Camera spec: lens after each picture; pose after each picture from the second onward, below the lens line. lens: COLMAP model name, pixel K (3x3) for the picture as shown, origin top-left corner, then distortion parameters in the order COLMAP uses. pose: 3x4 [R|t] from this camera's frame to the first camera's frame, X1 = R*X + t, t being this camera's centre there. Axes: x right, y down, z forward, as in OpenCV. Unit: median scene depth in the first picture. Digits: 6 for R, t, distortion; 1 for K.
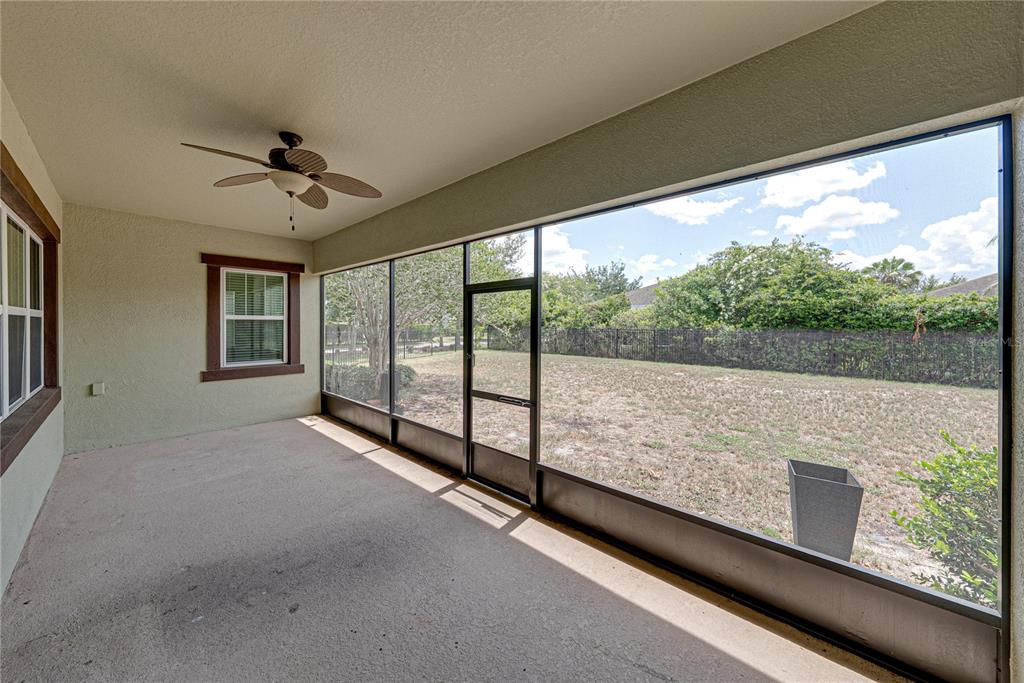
lens RADIAL K [[354.9, 0, 521.8], [0, 354.9, 326.9], [0, 0, 1]] dist [-0.006725, 0.000535]
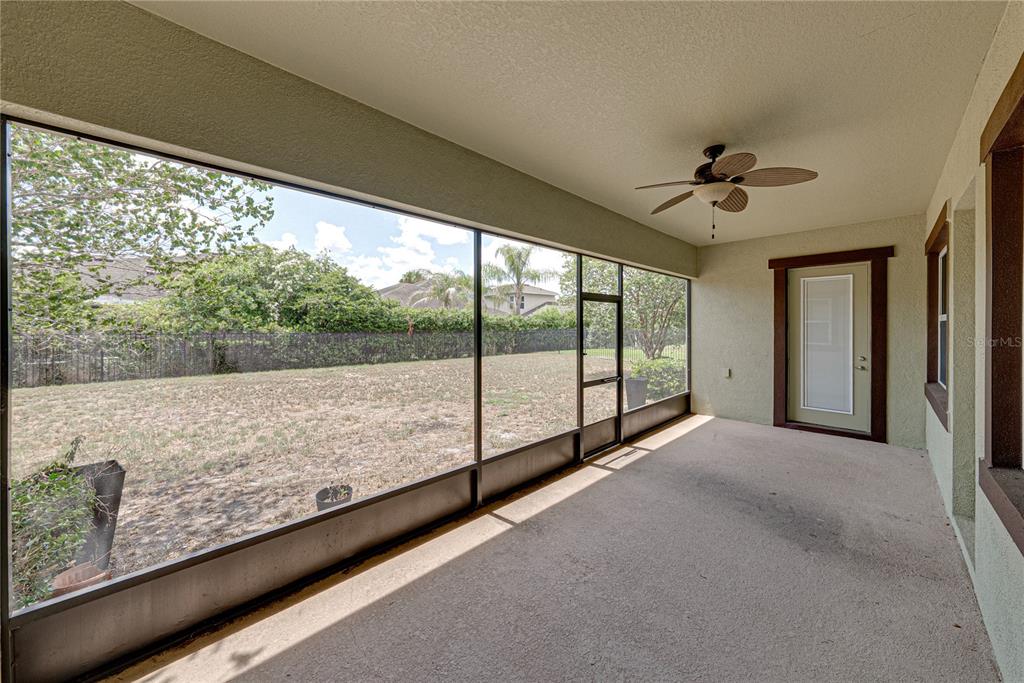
lens RADIAL K [[354.9, 0, 511.7], [0, 354.9, 326.4], [0, 0, 1]] dist [-0.006725, 0.000535]
pose [[0.089427, -0.004211, 0.995984, -1.081521], [0.008720, 0.999956, 0.003445, -0.009999], [-0.995955, 0.008376, 0.089460, 0.924873]]
